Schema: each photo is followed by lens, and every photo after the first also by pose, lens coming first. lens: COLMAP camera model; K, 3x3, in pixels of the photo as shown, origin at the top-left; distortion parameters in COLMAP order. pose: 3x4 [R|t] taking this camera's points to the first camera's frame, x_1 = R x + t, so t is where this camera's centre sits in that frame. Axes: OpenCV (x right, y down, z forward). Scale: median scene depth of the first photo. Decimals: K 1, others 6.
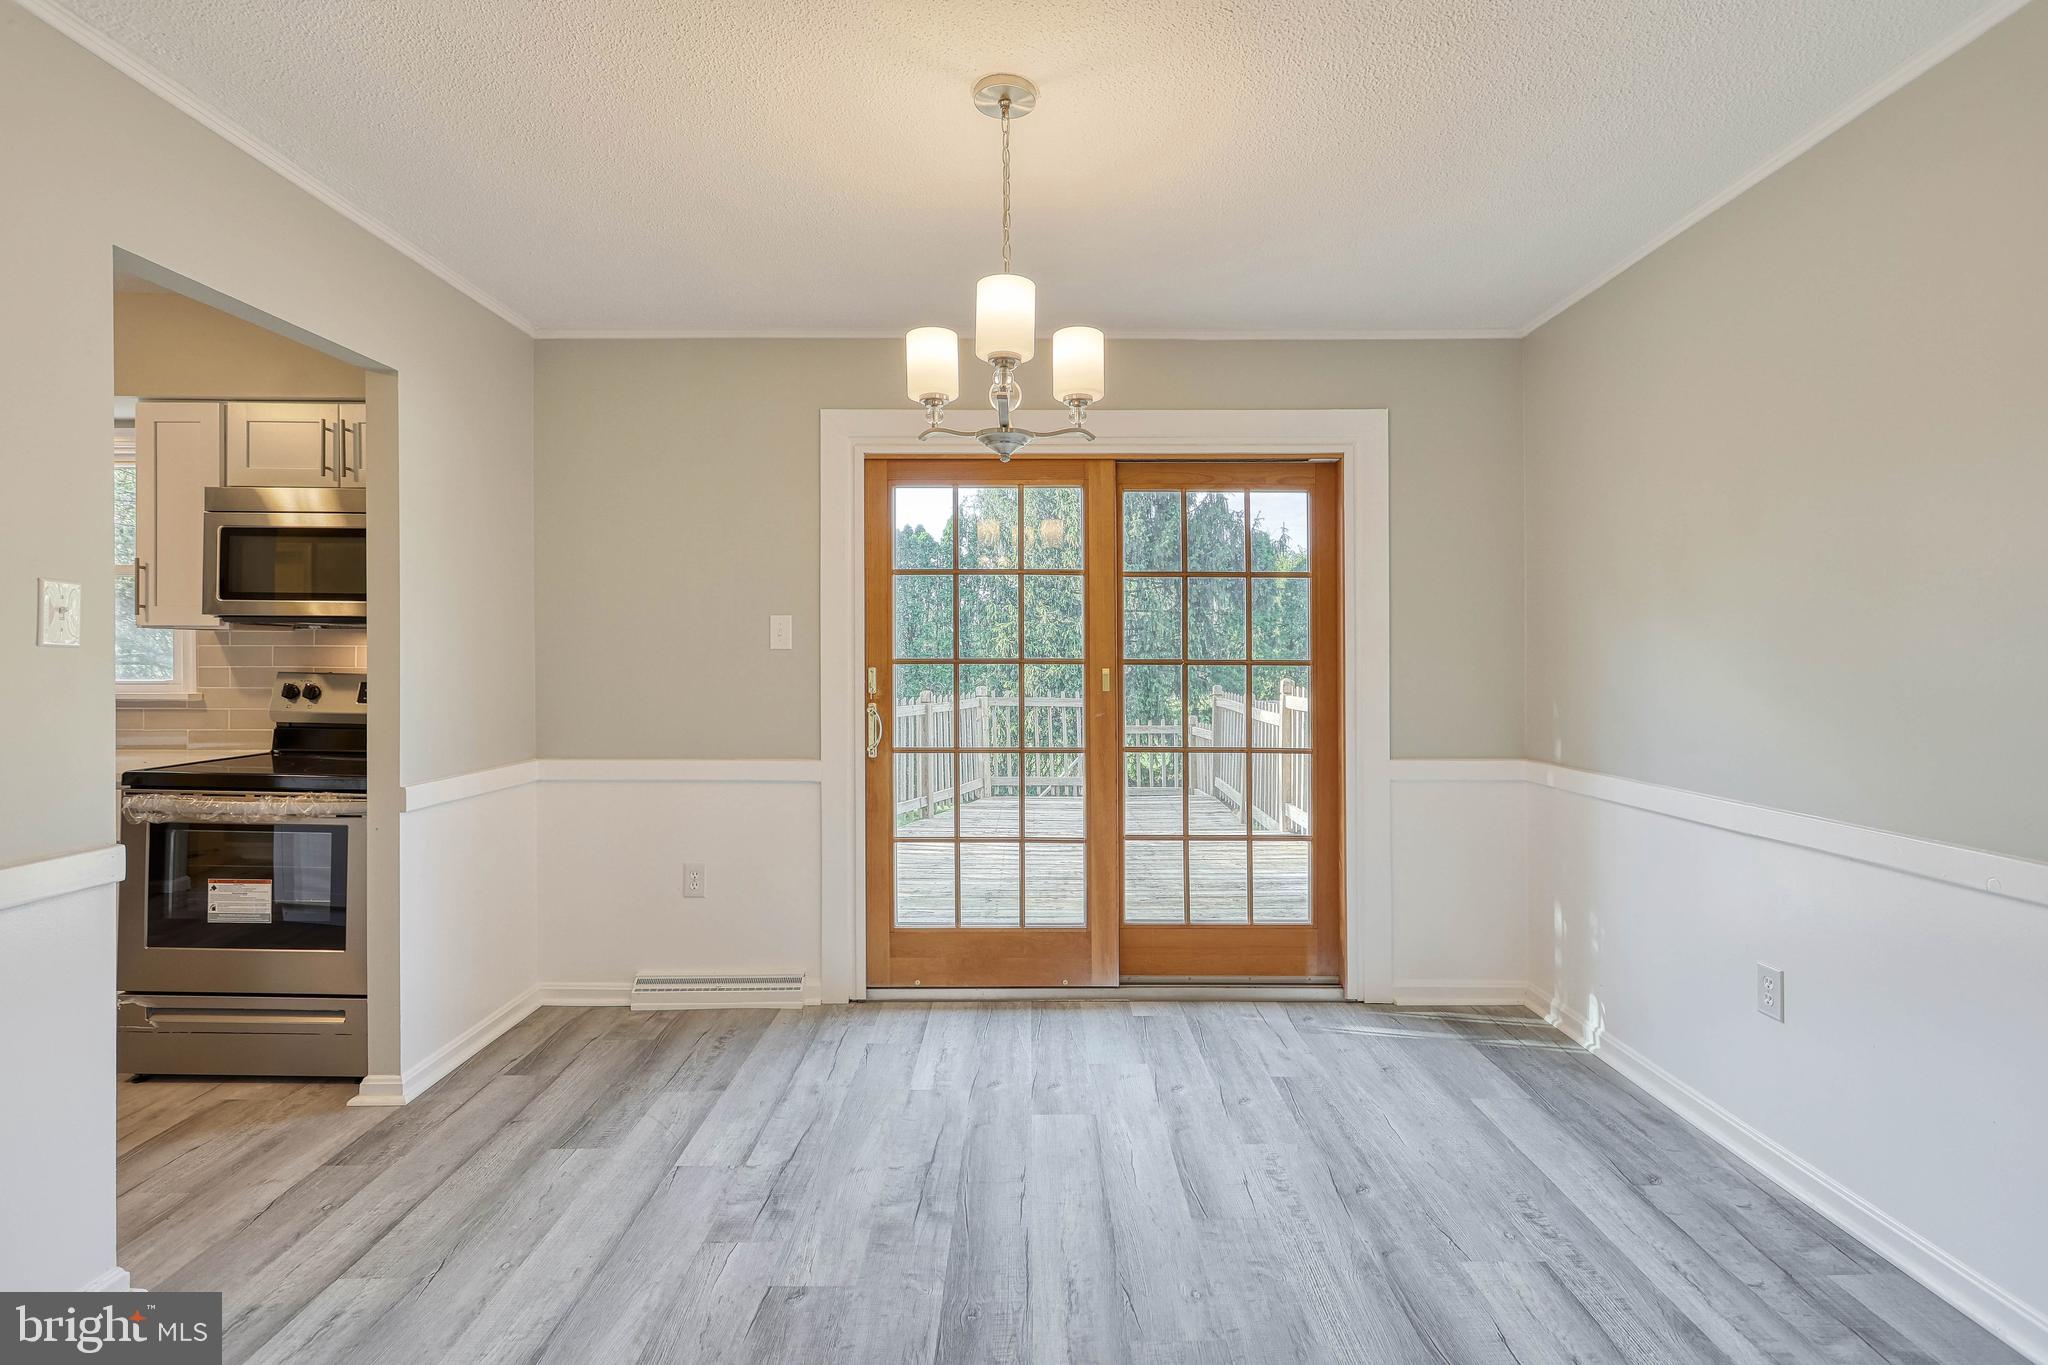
lens RADIAL K [[982.0, 0, 1020.0], [0, 982.0, 660.7], [0, 0, 1]] dist [-0.002503, 0.003392]
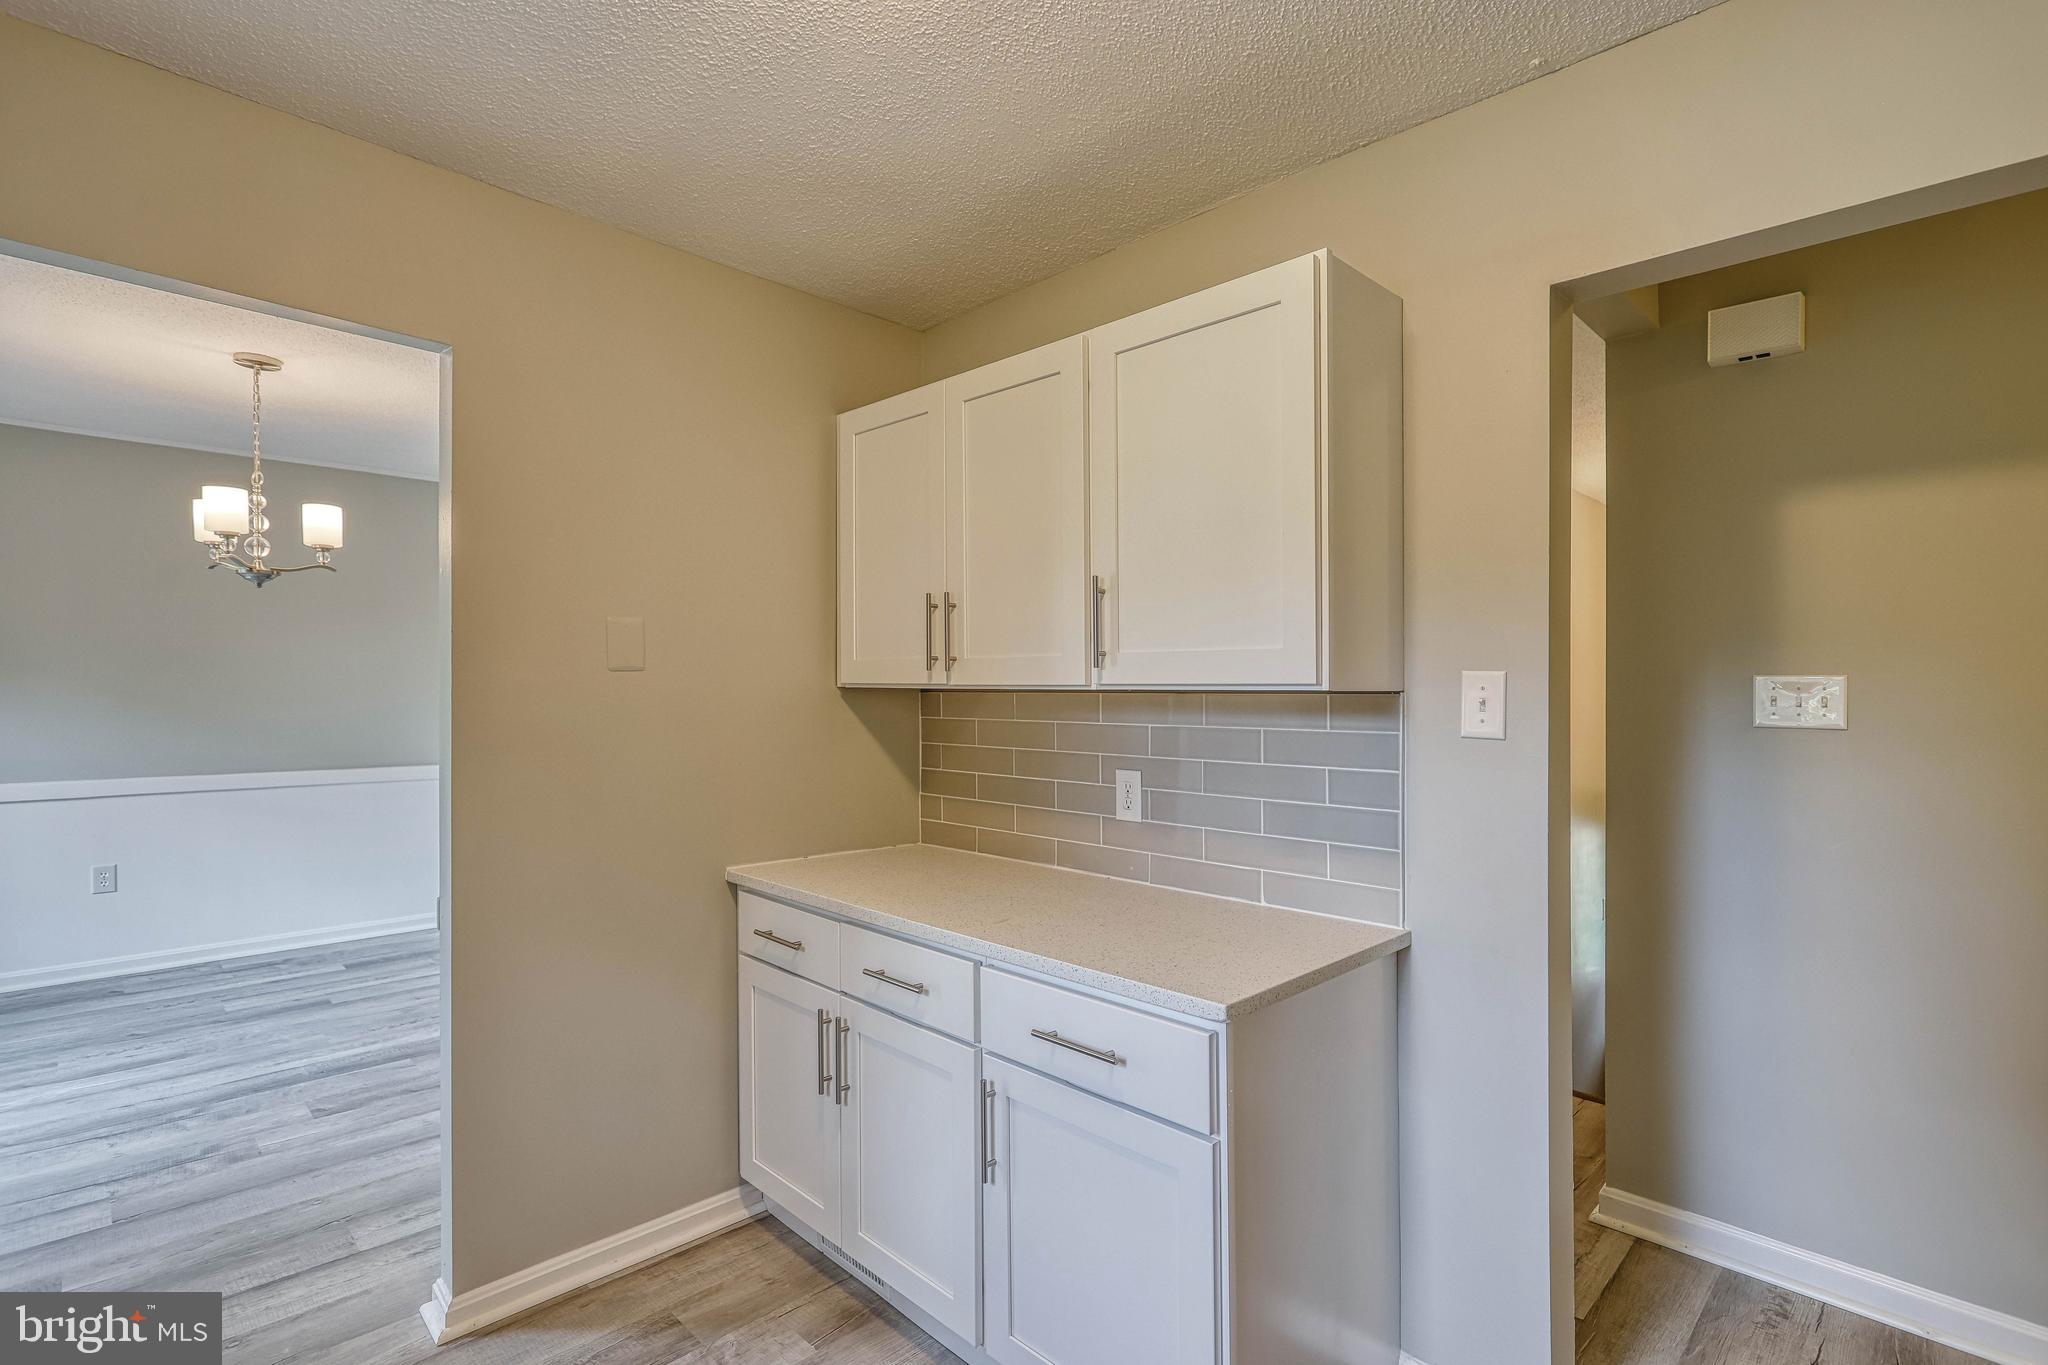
lens RADIAL K [[982.0, 0, 1018.6], [0, 982.0, 696.1], [0, 0, 1]] dist [-0.002503, 0.003392]
pose [[-0.707301, -0.015728, 0.706737, -1.435433], [-0.009700, 0.999874, 0.012544, -0.042543], [-0.706845, 0.002017, -0.707365, 0.881015]]
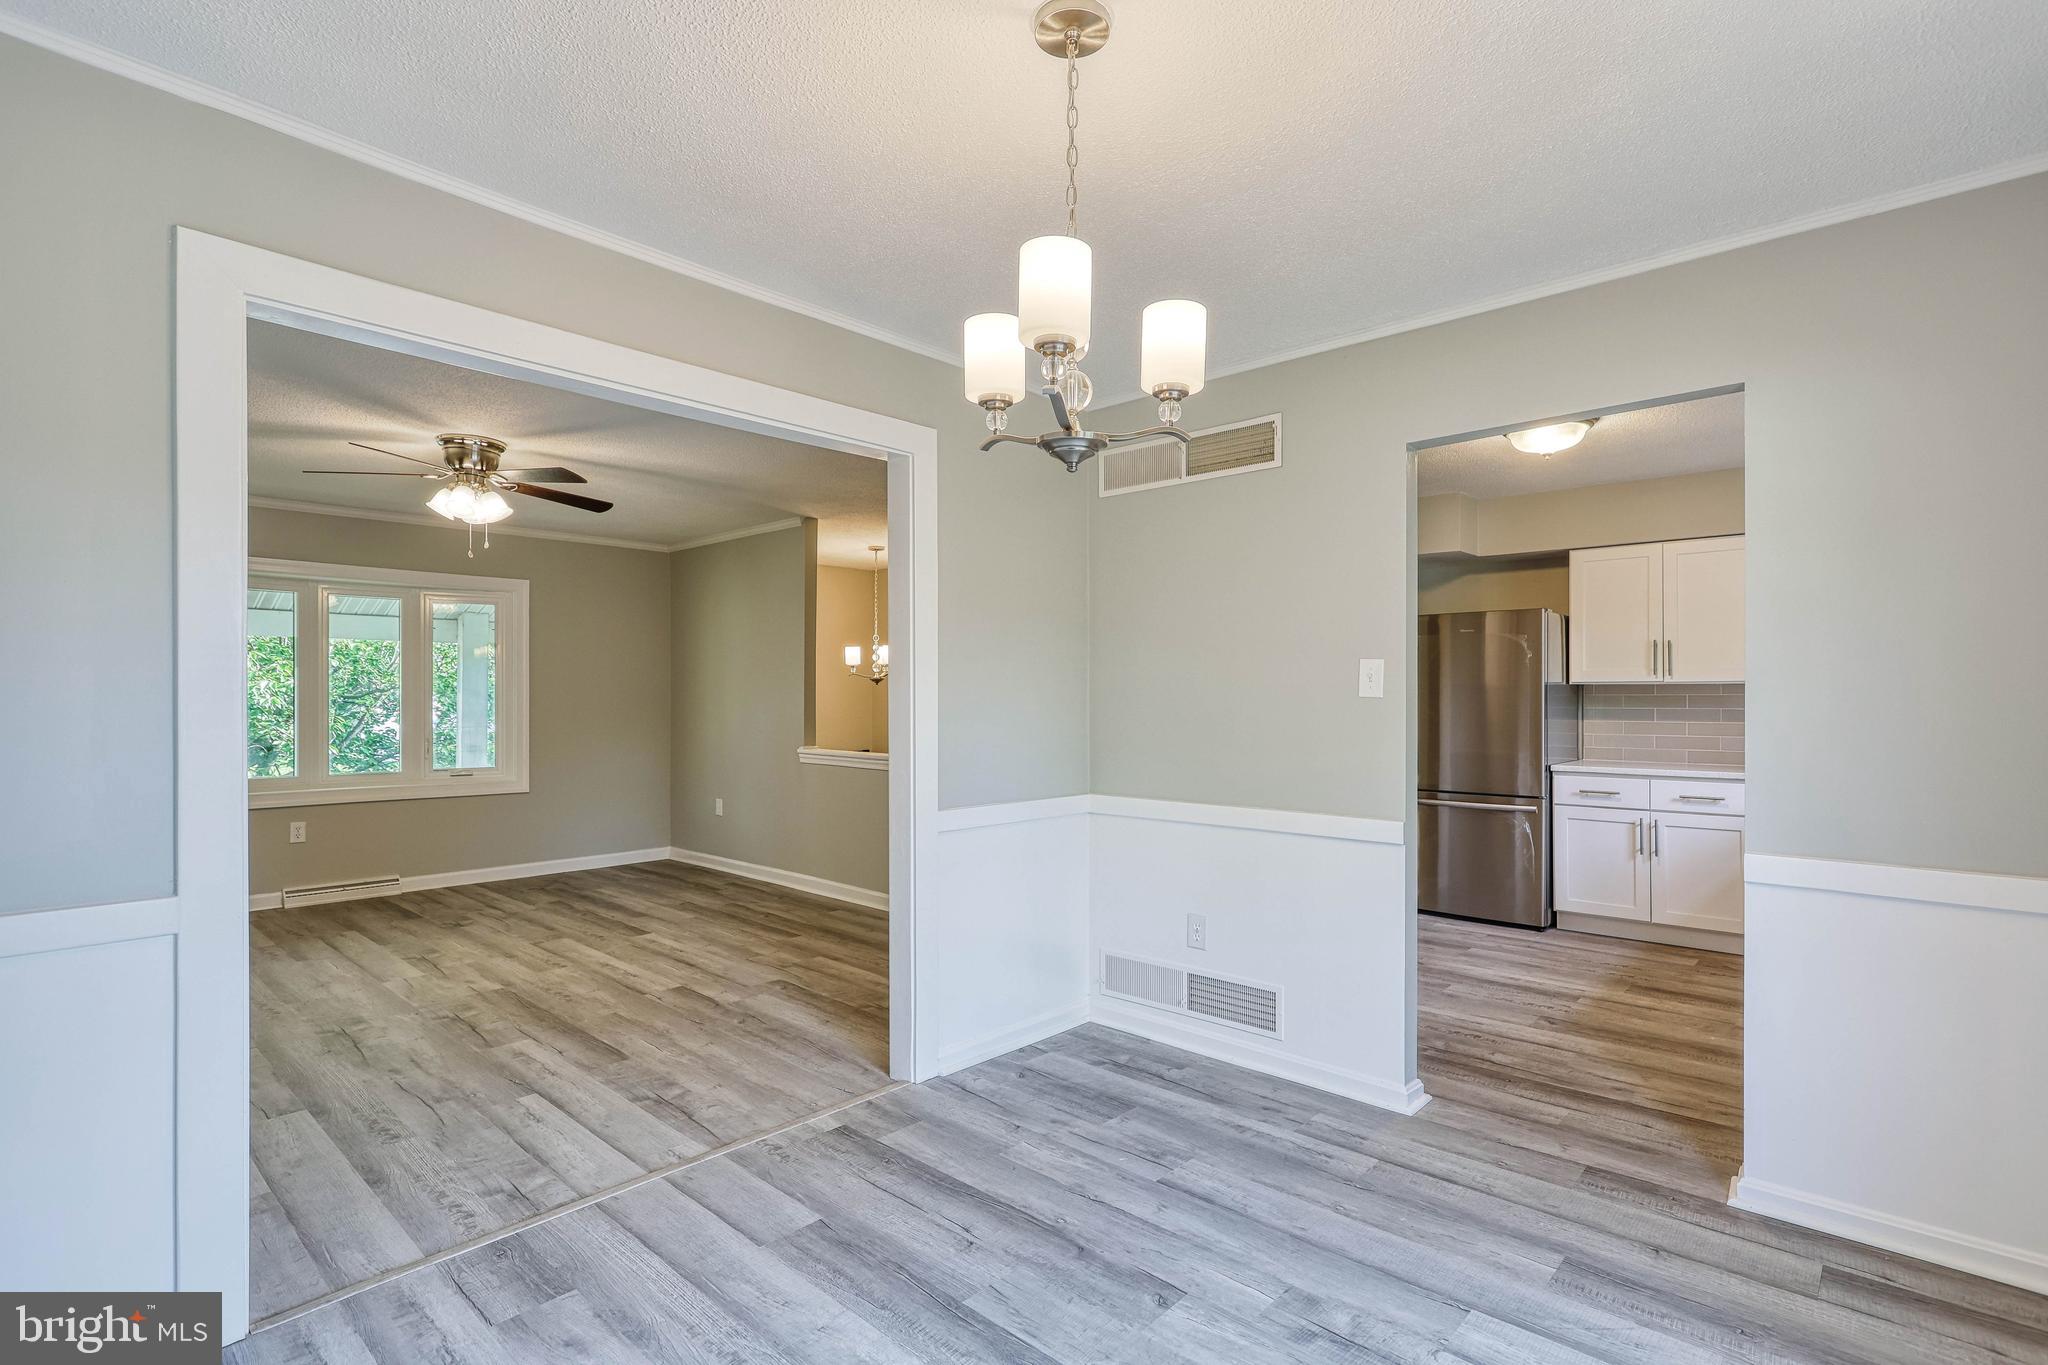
lens RADIAL K [[982.0, 0, 1023.6], [0, 982.0, 697.1], [0, 0, 1]] dist [-0.002503, 0.003392]
pose [[-0.669173, 0.000846, -0.743106, 0.454842], [-0.000674, 0.999998, 0.001745, -0.014028], [0.743106, 0.001669, -0.669172, 1.068548]]
